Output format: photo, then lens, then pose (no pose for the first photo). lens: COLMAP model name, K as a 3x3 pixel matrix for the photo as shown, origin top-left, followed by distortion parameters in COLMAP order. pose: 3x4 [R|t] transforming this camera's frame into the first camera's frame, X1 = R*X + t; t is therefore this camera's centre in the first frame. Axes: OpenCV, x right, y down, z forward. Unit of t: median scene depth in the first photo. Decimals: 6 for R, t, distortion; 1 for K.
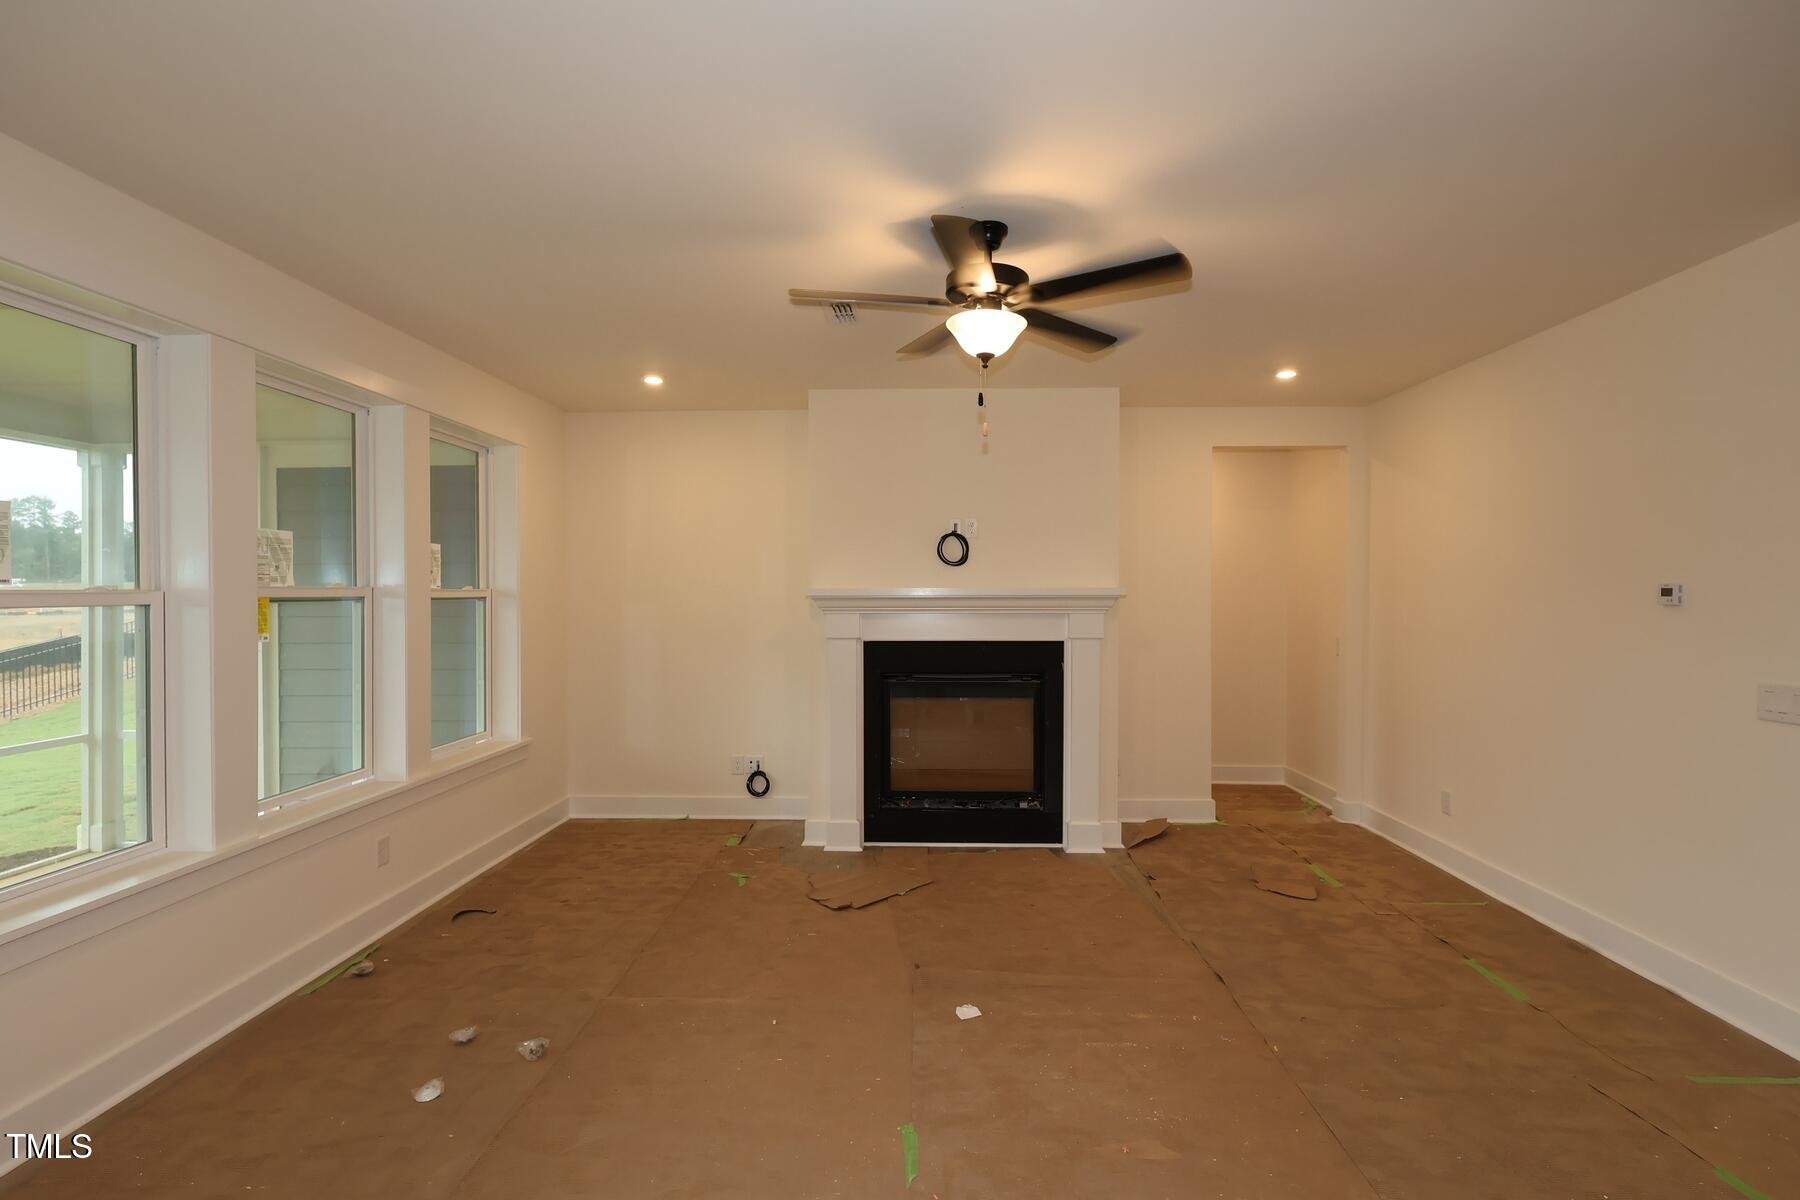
lens RADIAL K [[898.9, 0, 883.8], [0, 898.9, 598.6], [0, 0, 1]] dist [0.002064, -0.000531]
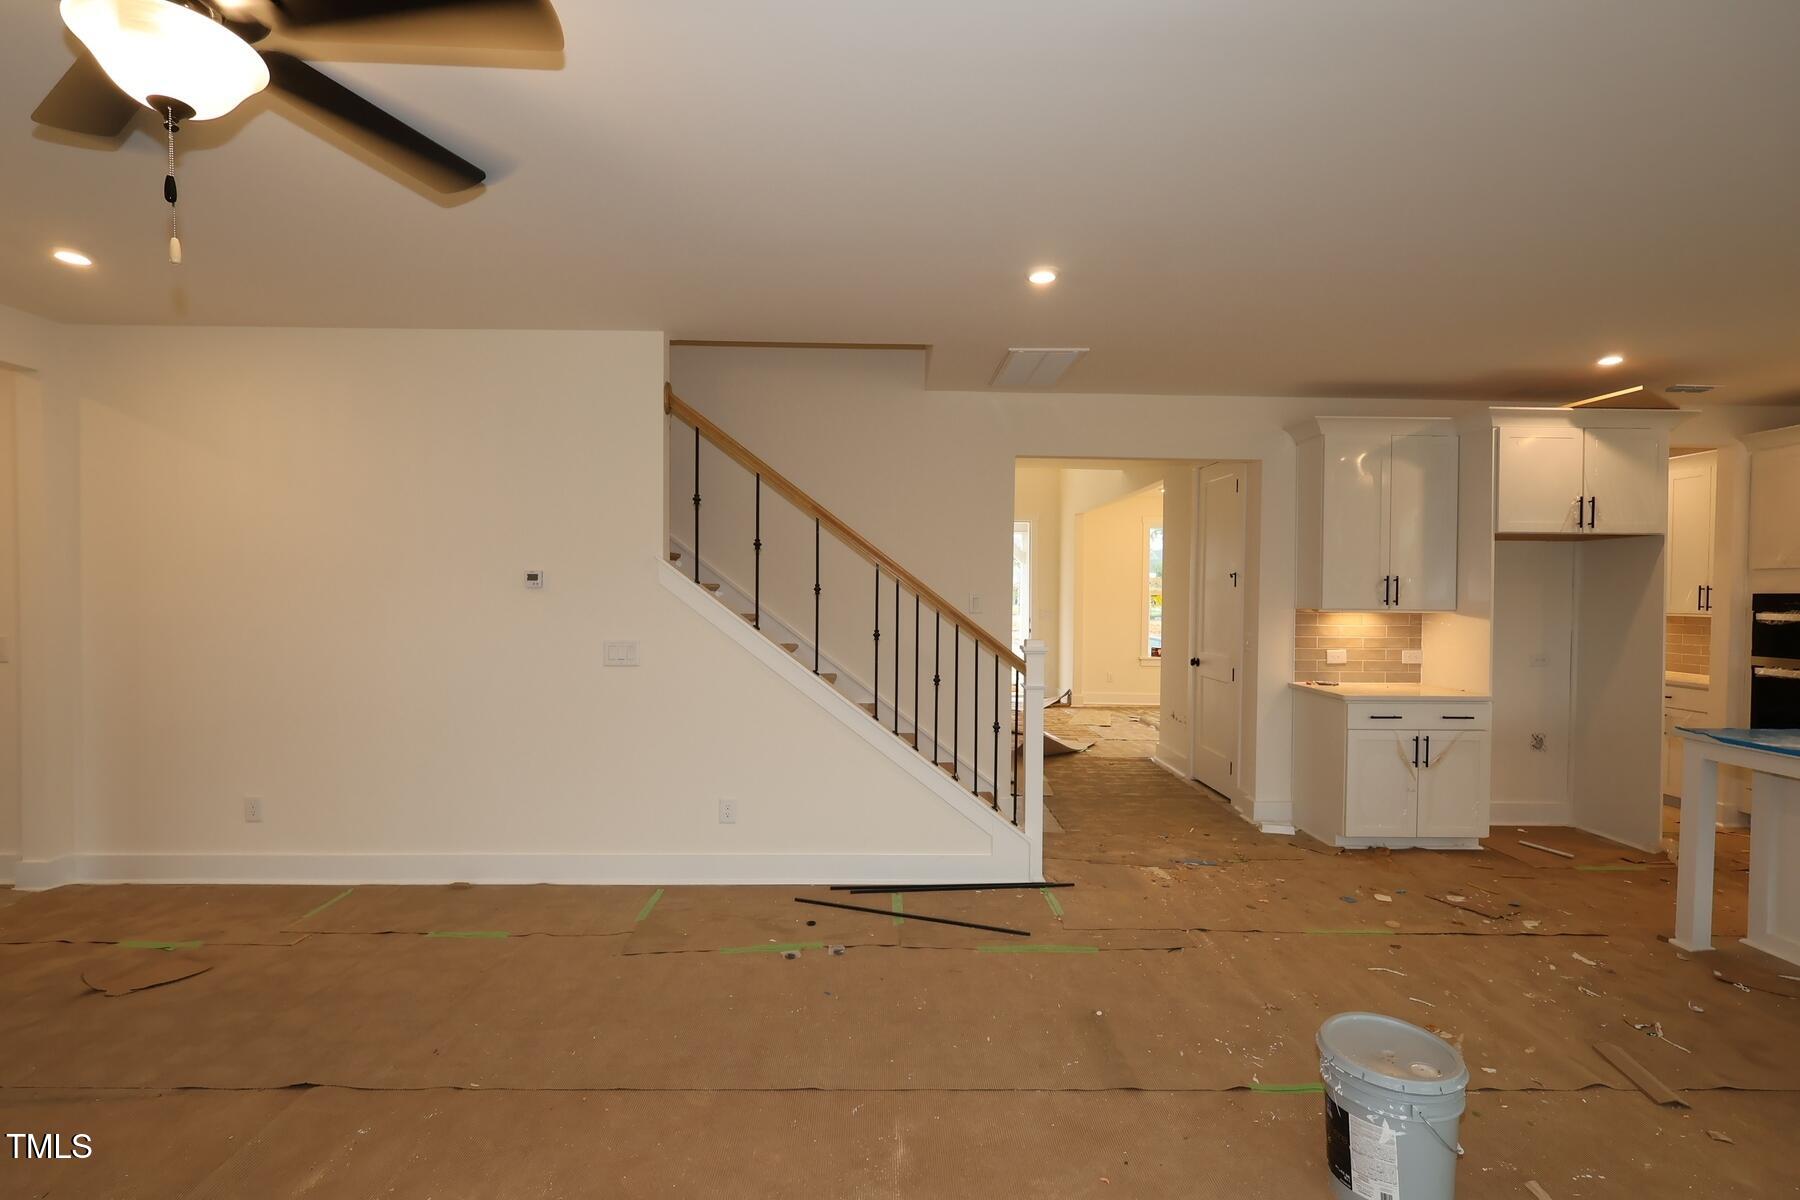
lens RADIAL K [[898.9, 0, 883.8], [0, 898.9, 598.6], [0, 0, 1]] dist [0.002064, -0.000531]
pose [[-0.131728, -0.013169, 0.991198, -0.380080], [-0.001846, 0.999913, 0.013039, 0.004453], [-0.991284, -0.000112, -0.131741, 0.548244]]
